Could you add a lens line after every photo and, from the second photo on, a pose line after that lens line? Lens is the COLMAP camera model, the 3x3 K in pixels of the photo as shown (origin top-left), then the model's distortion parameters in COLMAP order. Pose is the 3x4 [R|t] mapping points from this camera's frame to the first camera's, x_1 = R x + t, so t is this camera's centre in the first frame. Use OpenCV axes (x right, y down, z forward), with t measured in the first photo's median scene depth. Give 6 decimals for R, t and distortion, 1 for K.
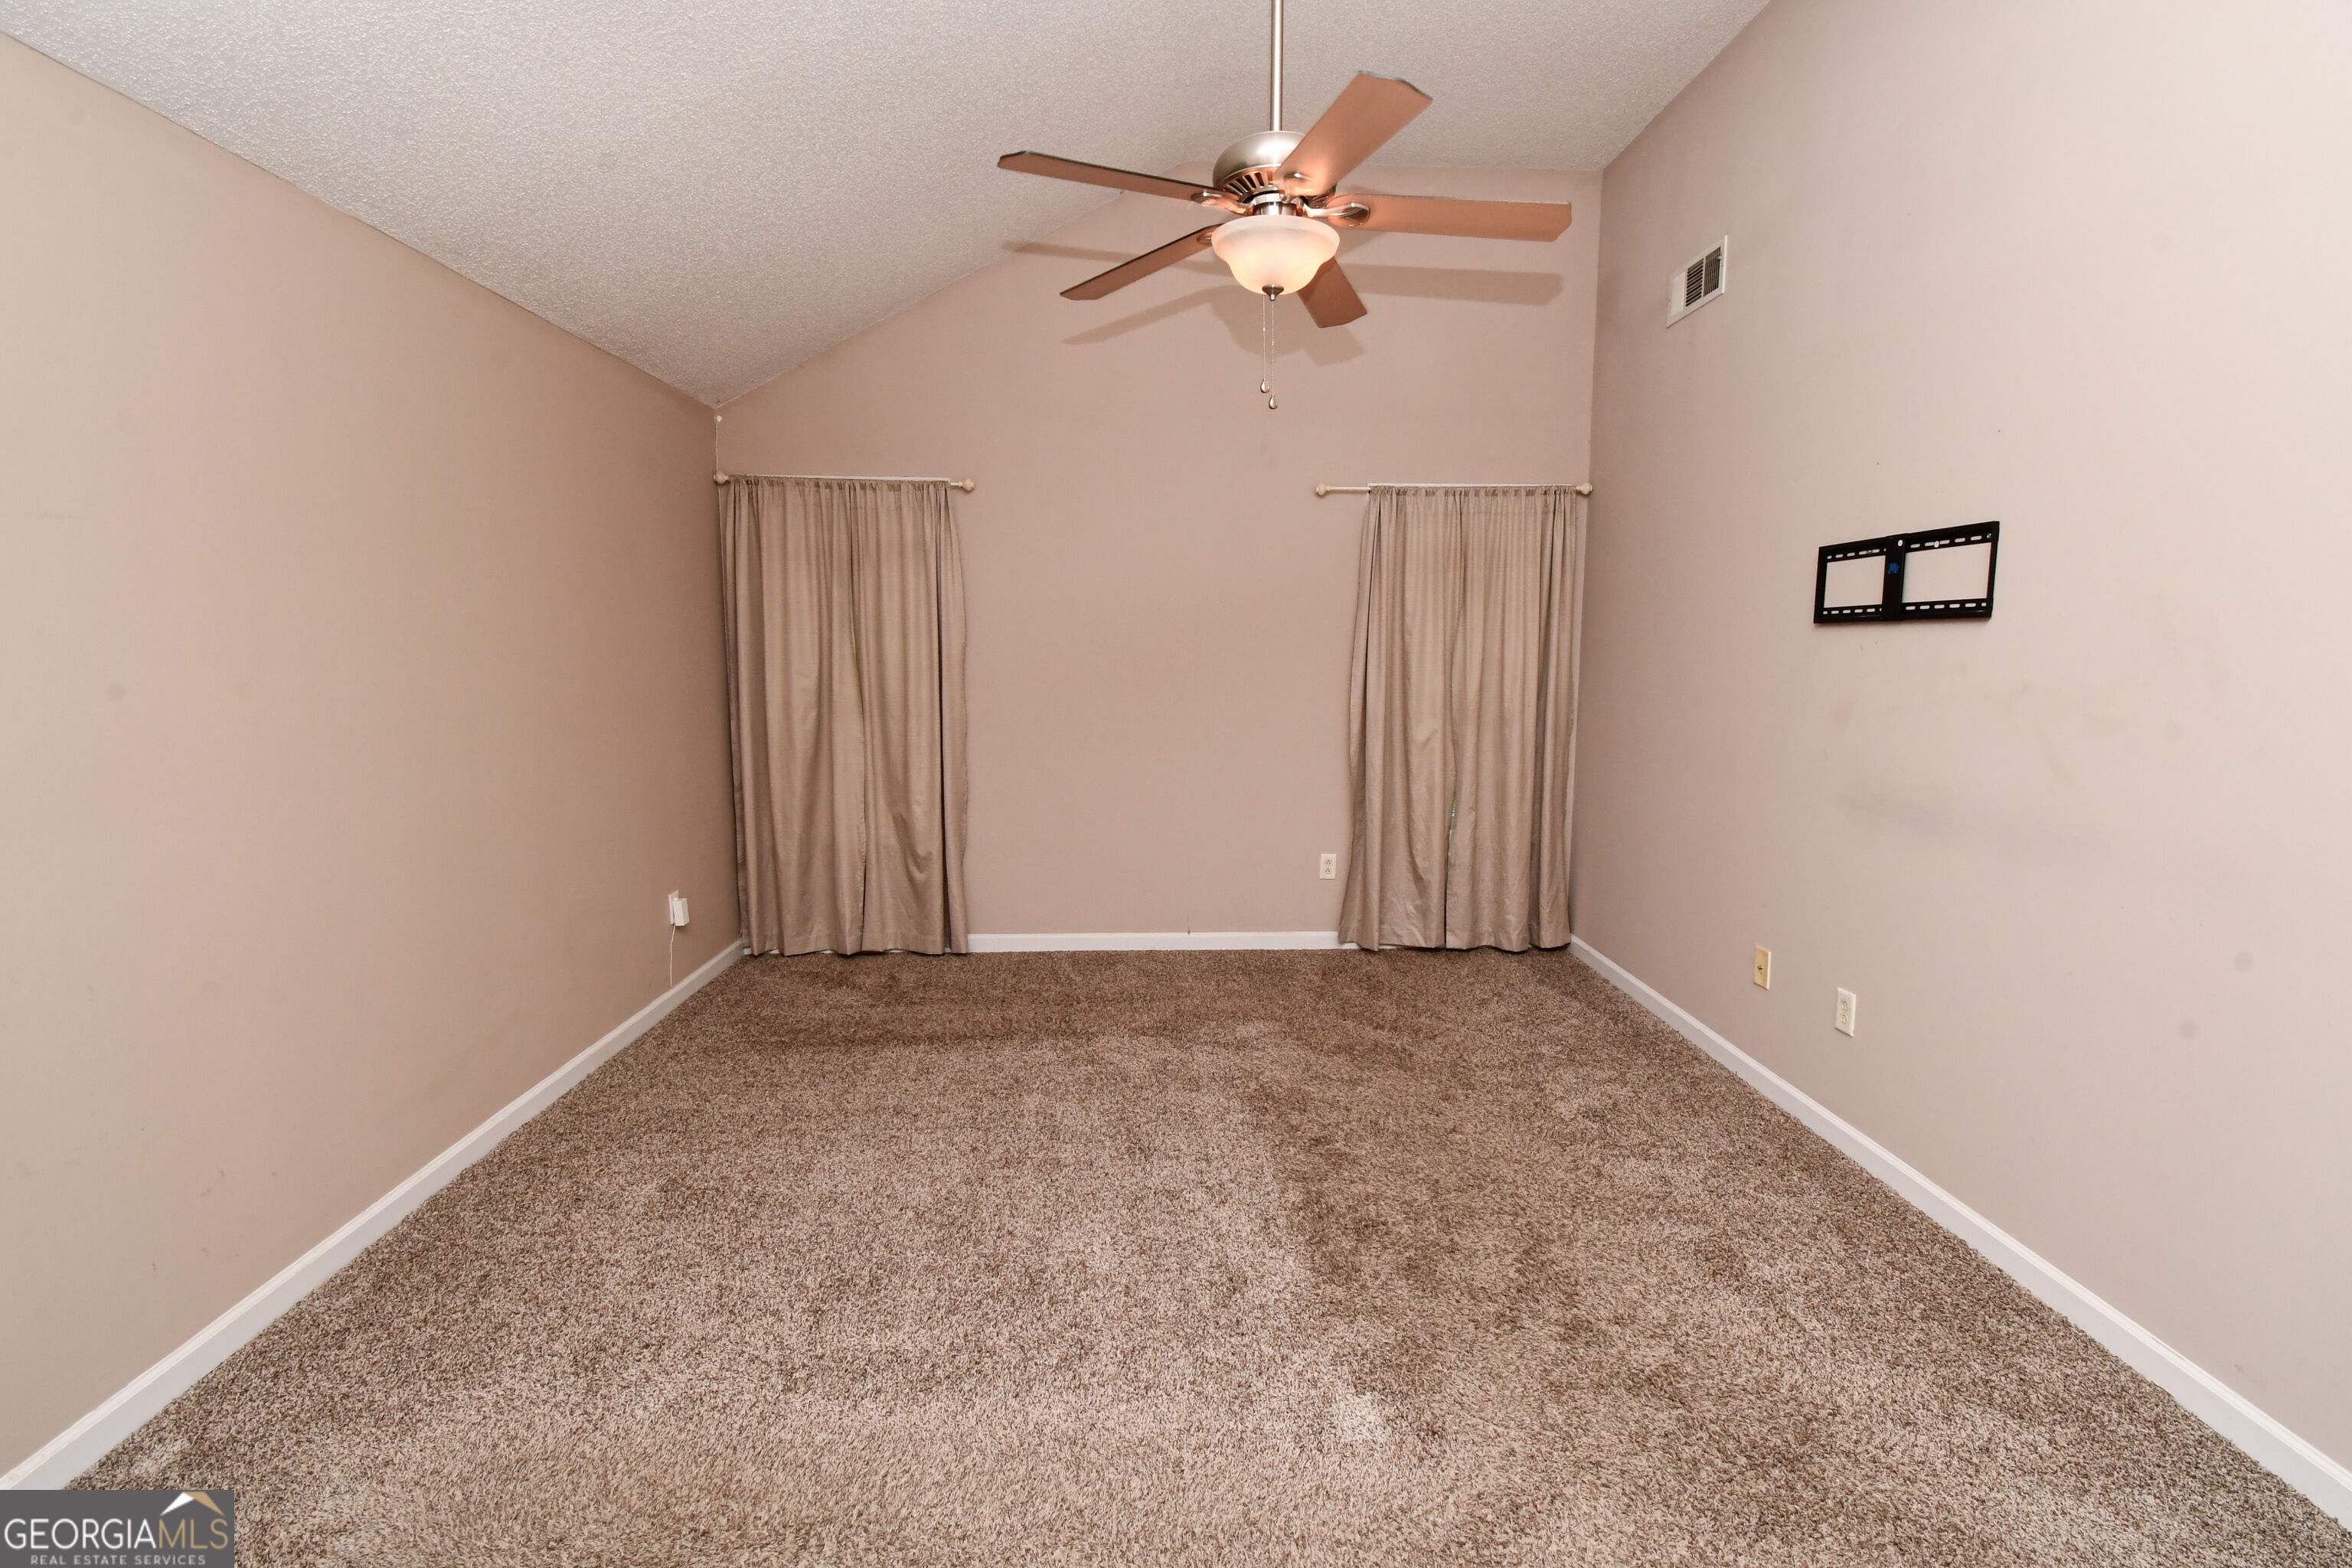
lens RADIAL K [[1047.8, 0, 1176.0], [0, 1047.8, 784.0], [0, 0, 1]] dist [0.016041, -0.020250]
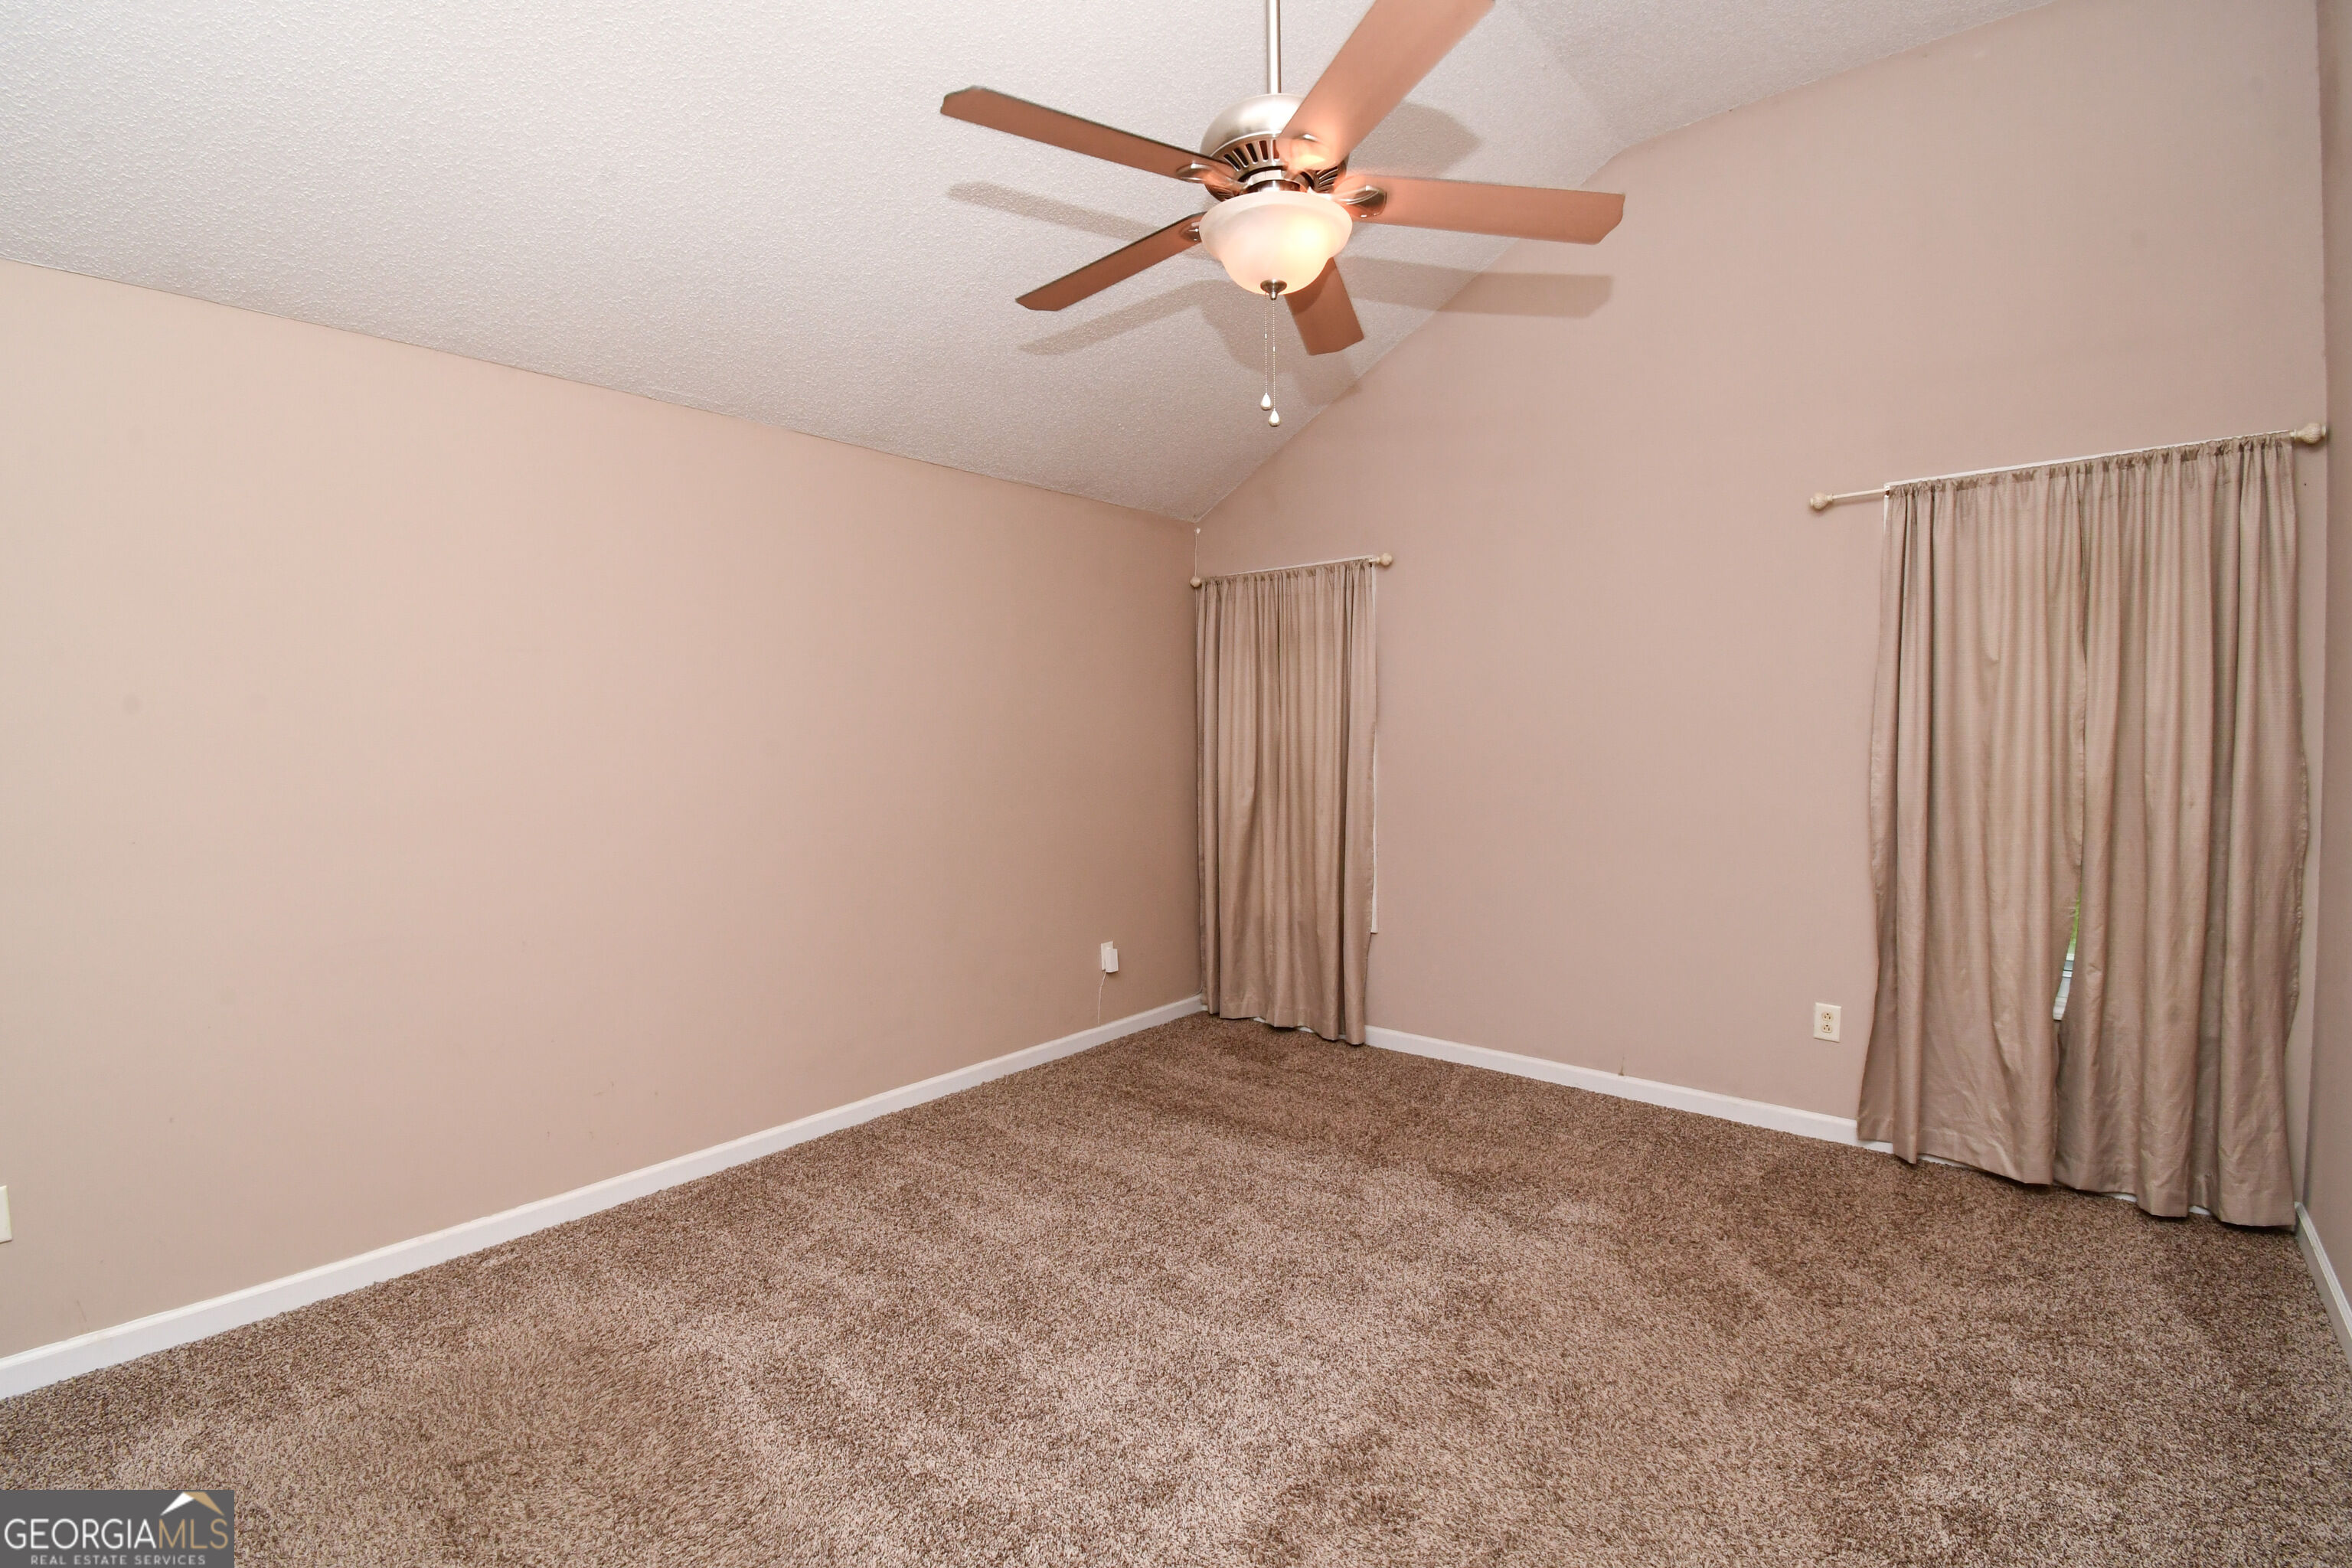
lens RADIAL K [[1022.1, 0, 1237.7], [0, 1022.1, 788.1], [0, 0, 1]] dist [0.039461, -0.042649]
pose [[0.749586, 0.019490, -0.661620, 0.330899], [-0.075248, 0.995595, -0.055925, -0.010876], [0.657616, 0.091707, 0.747751, 0.219565]]
